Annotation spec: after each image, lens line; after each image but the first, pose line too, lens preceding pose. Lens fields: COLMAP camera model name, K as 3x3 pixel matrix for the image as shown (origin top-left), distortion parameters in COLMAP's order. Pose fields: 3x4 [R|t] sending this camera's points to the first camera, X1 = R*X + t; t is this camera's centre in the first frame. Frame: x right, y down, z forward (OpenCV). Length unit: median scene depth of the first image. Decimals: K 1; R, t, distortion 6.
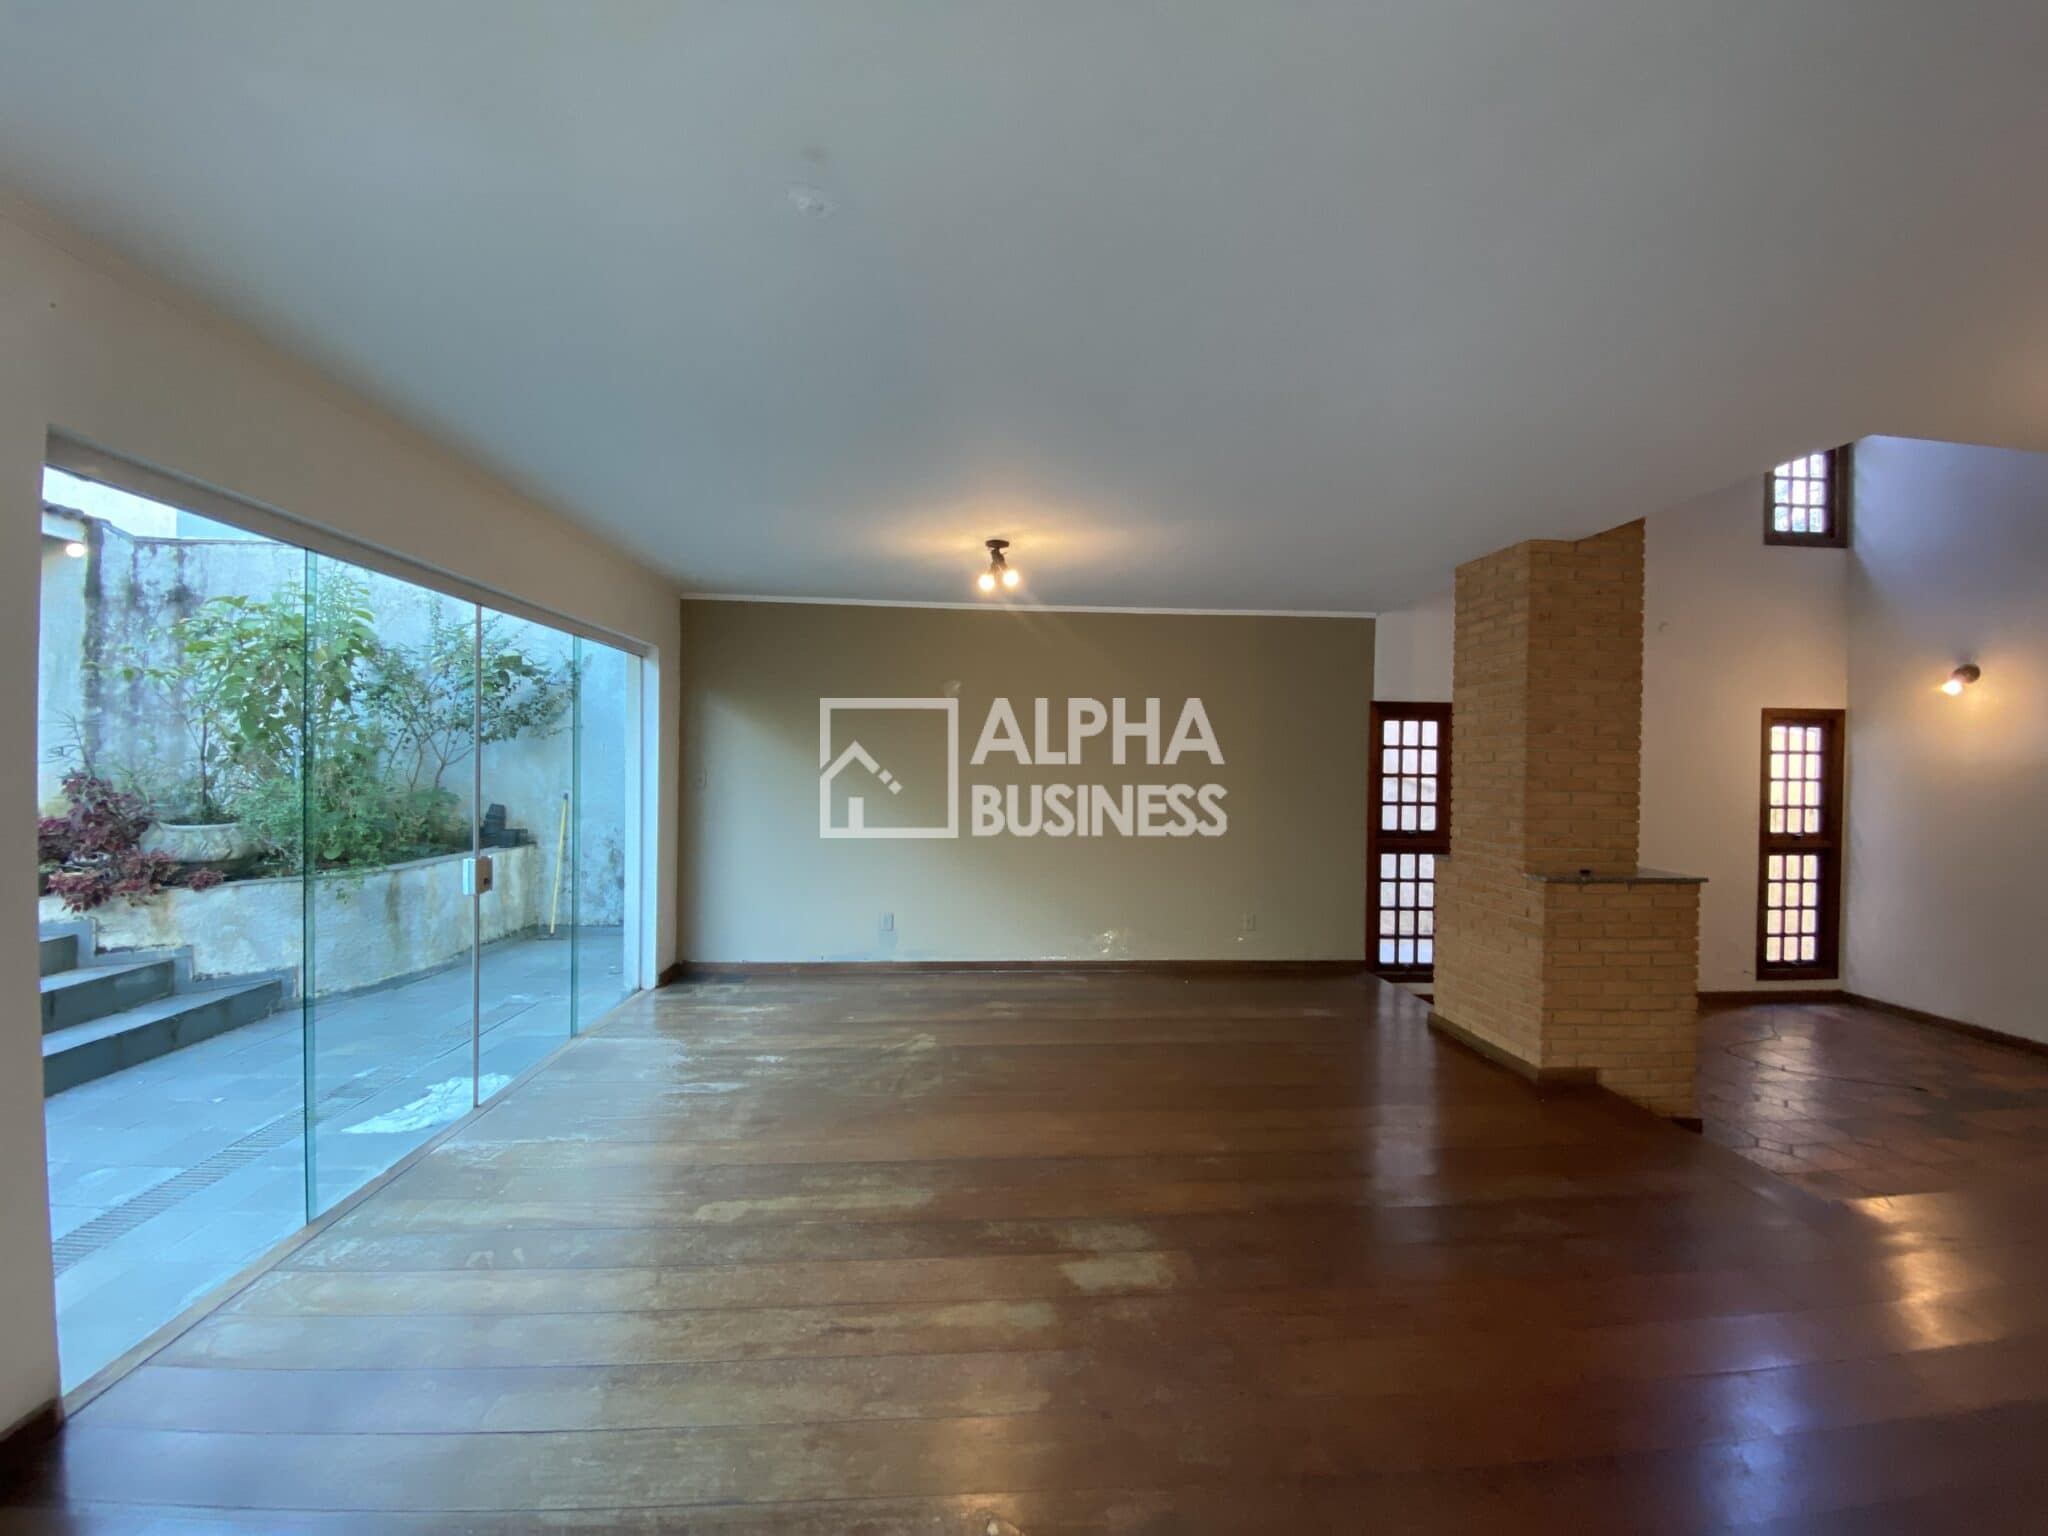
lens RADIAL K [[840.3, 0, 1026.0], [0, 840.3, 762.4], [0, 0, 1]] dist [-0.000118, -0.000818]
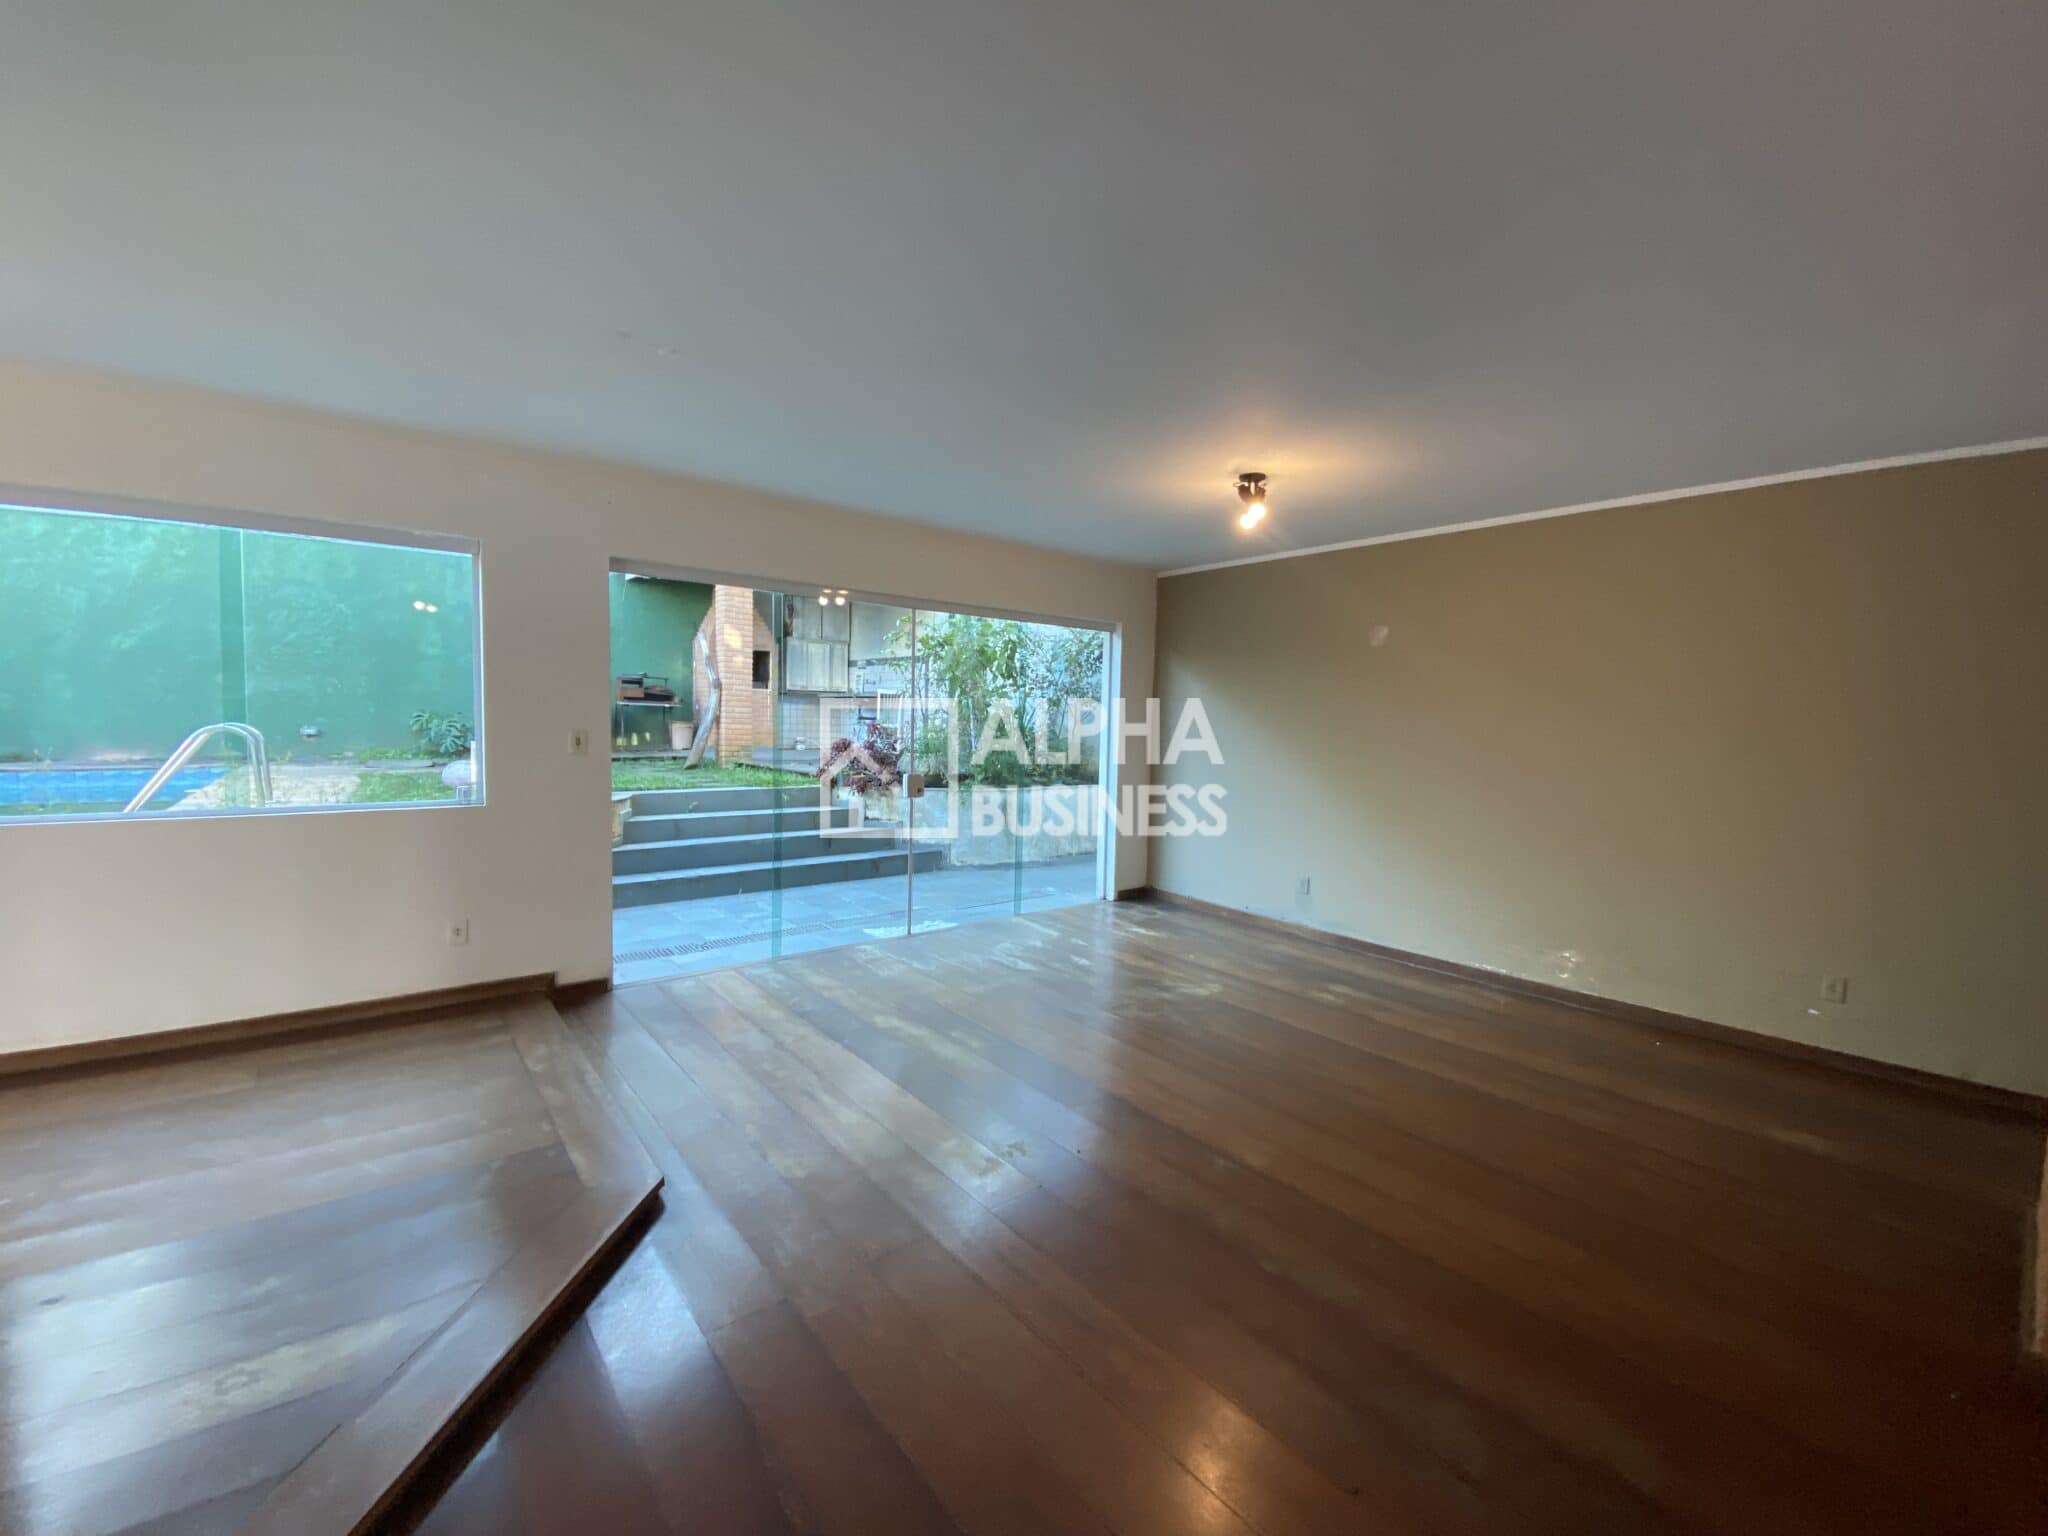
lens RADIAL K [[820.6, 0, 1027.2], [0, 820.6, 772.9], [0, 0, 1]] dist [-0.004532, -0.000767]
pose [[0.541813, 0.052554, -0.838854, 0.552460], [-0.019212, 0.998557, 0.050150, 0.024042], [0.840279, -0.011056, 0.542041, 0.271373]]
